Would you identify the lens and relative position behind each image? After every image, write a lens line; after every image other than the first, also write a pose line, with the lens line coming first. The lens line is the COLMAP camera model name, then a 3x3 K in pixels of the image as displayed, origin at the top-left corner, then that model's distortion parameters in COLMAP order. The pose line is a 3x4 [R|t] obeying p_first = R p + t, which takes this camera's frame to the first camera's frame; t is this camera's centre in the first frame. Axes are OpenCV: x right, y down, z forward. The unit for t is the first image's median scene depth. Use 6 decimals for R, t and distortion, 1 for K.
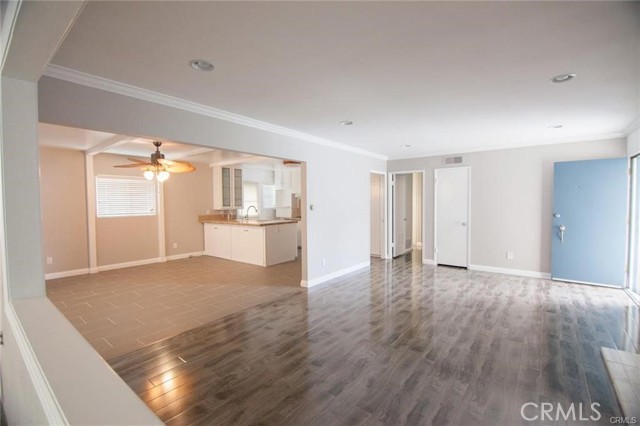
lens RADIAL K [[286.8, 0, 320.0], [0, 286.8, 213.0], [0, 0, 1]] dist [0.001519, -0.014892]
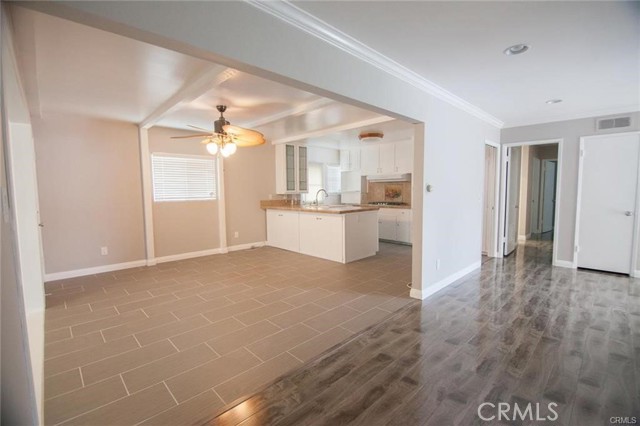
lens RADIAL K [[286.8, 0, 320.0], [0, 286.8, 213.0], [0, 0, 1]] dist [0.001519, -0.014892]
pose [[0.990025, 0.009770, -0.140551, -0.132350], [-0.003457, 0.998977, 0.045087, 0.007114], [0.140848, -0.044151, 0.989046, 0.174639]]
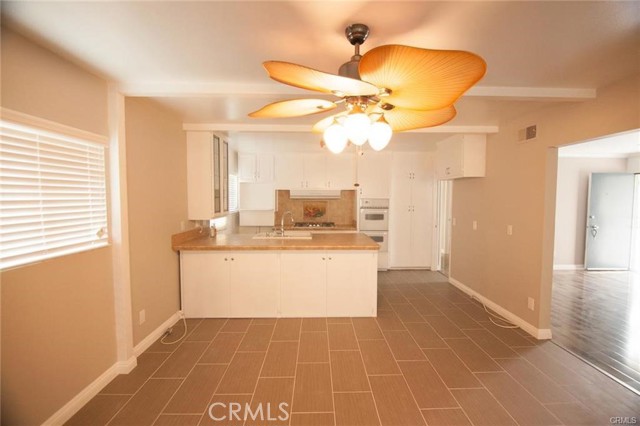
lens RADIAL K [[286.8, 0, 320.0], [0, 286.8, 213.0], [0, 0, 1]] dist [0.001519, -0.014892]
pose [[0.774257, -0.025013, 0.632376, -0.583506], [0.013231, 0.999640, 0.023341, -0.036580], [-0.632733, -0.009705, 0.774310, 0.559200]]
